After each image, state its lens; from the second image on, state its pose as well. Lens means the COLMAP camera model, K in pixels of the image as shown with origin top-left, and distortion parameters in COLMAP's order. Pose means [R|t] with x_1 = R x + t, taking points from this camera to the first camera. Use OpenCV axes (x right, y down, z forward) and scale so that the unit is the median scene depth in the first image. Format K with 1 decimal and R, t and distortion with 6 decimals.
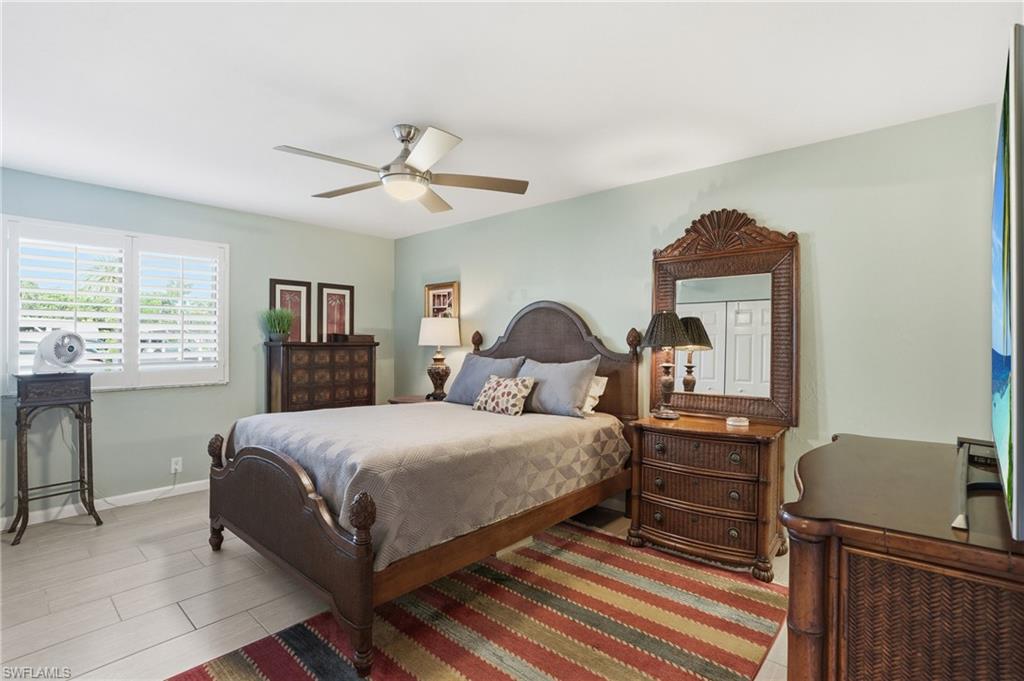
lens RADIAL K [[494.6, 0, 512.1], [0, 494.6, 340.5], [0, 0, 1]] dist [-0.004407, 0.000082]
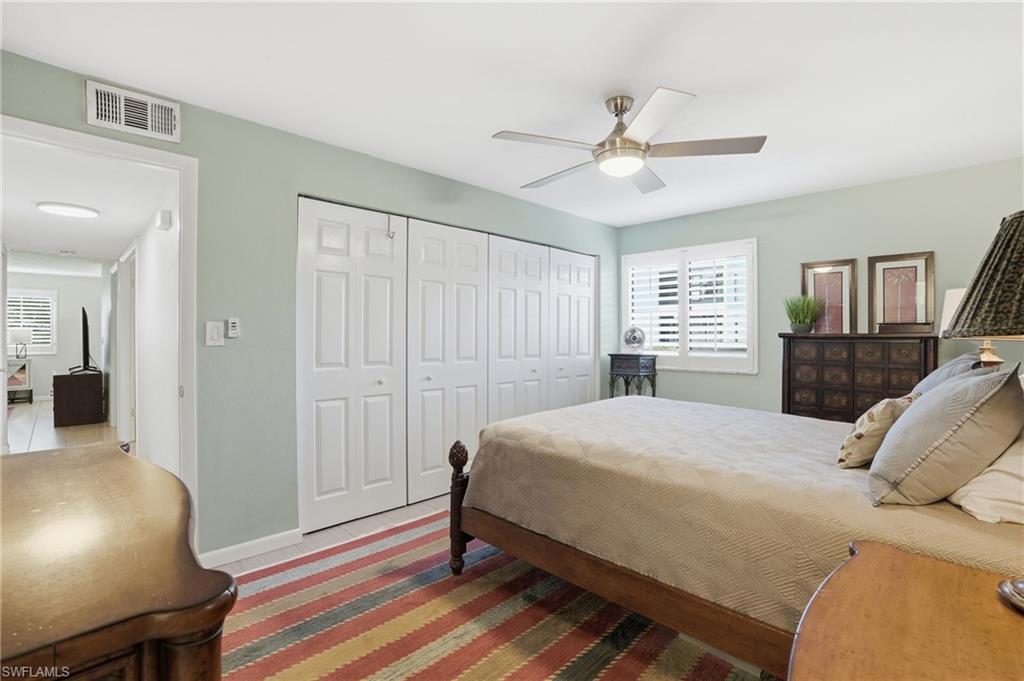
lens RADIAL K [[494.6, 0, 513.8], [0, 494.6, 340.4], [0, 0, 1]] dist [-0.004407, 0.000082]
pose [[-0.059287, 0.010340, -0.998187, 0.460631], [0.000088, 0.999946, 0.010353, 0.006332], [0.998241, 0.000526, -0.059284, 0.545038]]
